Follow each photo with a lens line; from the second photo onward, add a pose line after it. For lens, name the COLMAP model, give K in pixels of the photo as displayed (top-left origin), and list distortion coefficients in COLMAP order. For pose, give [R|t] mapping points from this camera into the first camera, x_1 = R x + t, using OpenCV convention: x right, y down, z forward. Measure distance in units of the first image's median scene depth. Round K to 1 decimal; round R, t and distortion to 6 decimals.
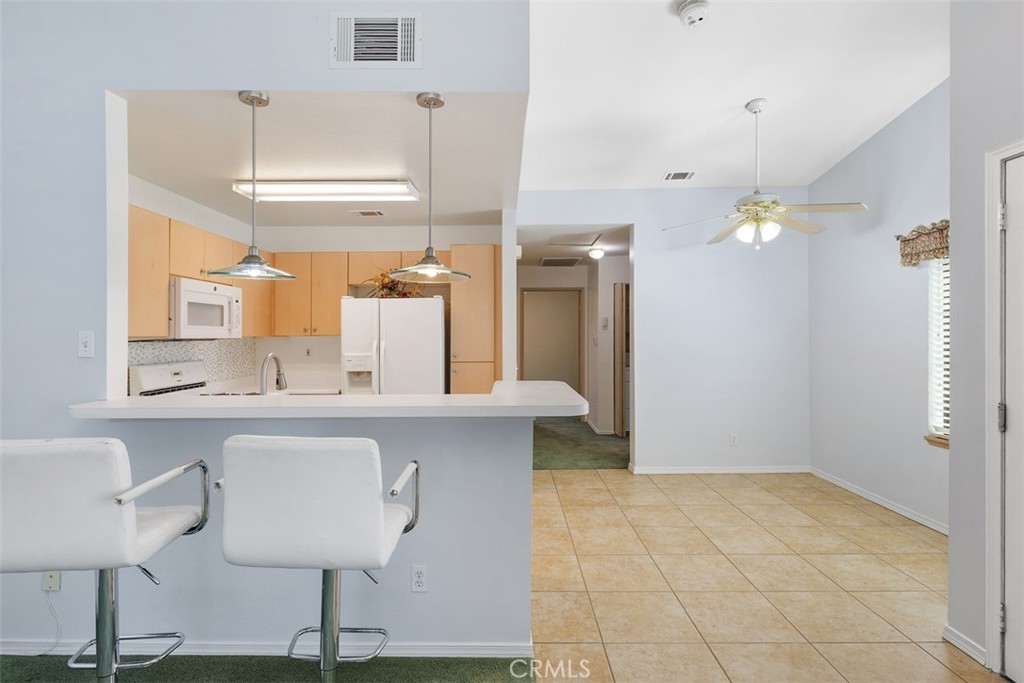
lens RADIAL K [[519.1, 0, 508.3], [0, 519.1, 336.6], [0, 0, 1]] dist [-0.000096, 0.001469]
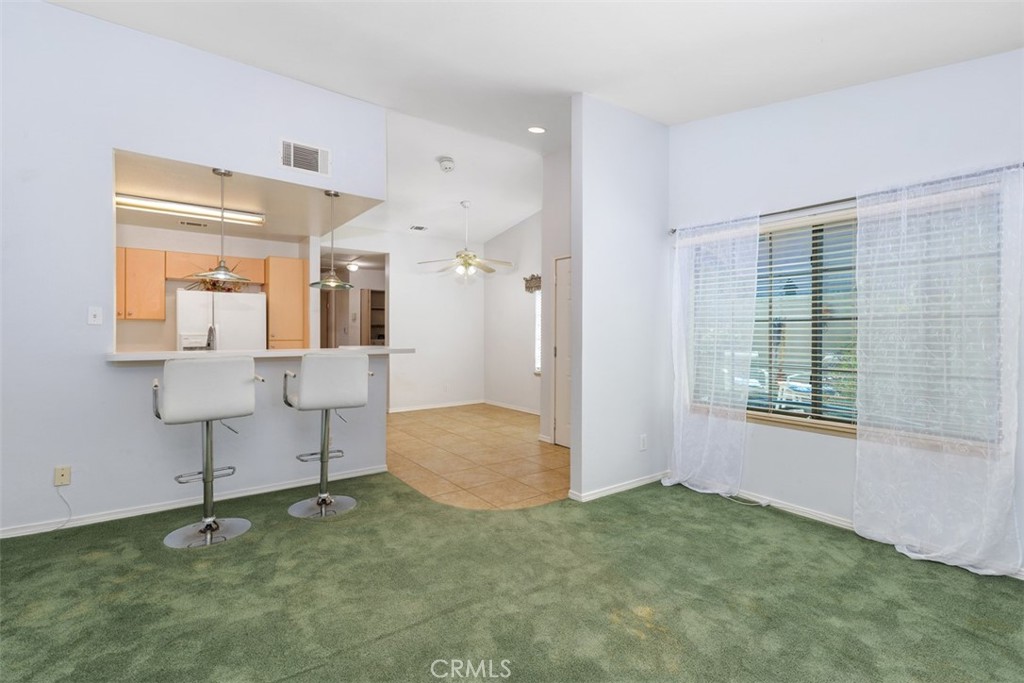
lens RADIAL K [[468.7, 0, 518.3], [0, 468.7, 328.1], [0, 0, 1]] dist [0.004570, -0.002905]
pose [[0.801634, 0.014075, 0.597650, -0.391205], [-0.005747, 0.999858, -0.015840, 0.039359], [-0.597788, 0.009263, 0.801601, -0.492872]]
